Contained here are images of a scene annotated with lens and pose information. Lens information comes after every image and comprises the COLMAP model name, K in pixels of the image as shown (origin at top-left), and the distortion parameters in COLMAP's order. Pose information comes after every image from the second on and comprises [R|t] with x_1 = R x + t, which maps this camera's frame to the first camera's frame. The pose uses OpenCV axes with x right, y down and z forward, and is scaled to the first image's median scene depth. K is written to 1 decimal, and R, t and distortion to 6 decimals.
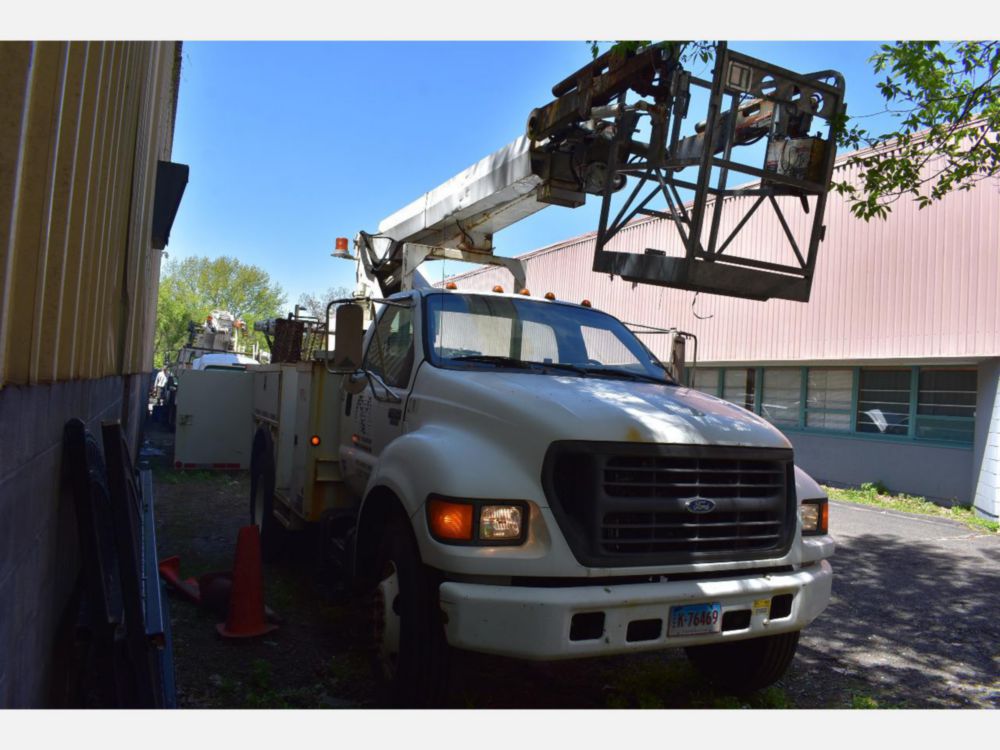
lens RADIAL K [[734.9, 0, 500.0], [0, 734.9, 368.6], [0, 0, 1]] dist [-0.060973, -0.002866]
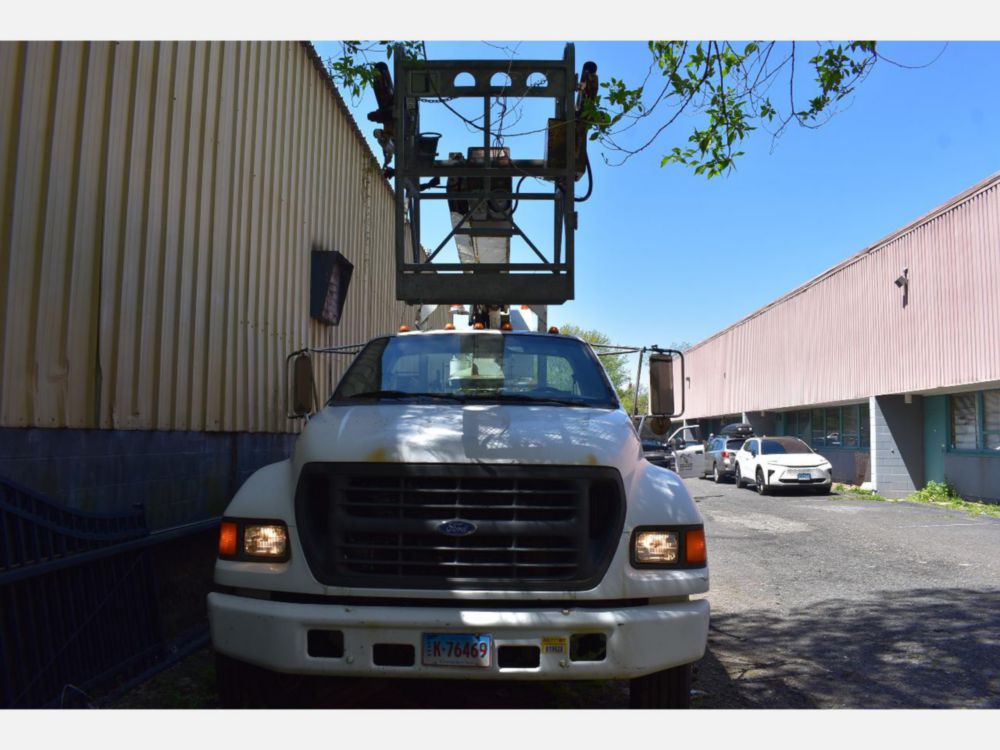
lens RADIAL K [[734.9, 0, 501.7], [0, 734.9, 374.6], [0, 0, 1]] dist [-0.060973, -0.002866]
pose [[0.902478, -0.090590, -0.421101, 0.760858], [0.062338, 0.994810, -0.080413, 0.071770], [0.426201, 0.046320, 0.903442, 0.160649]]
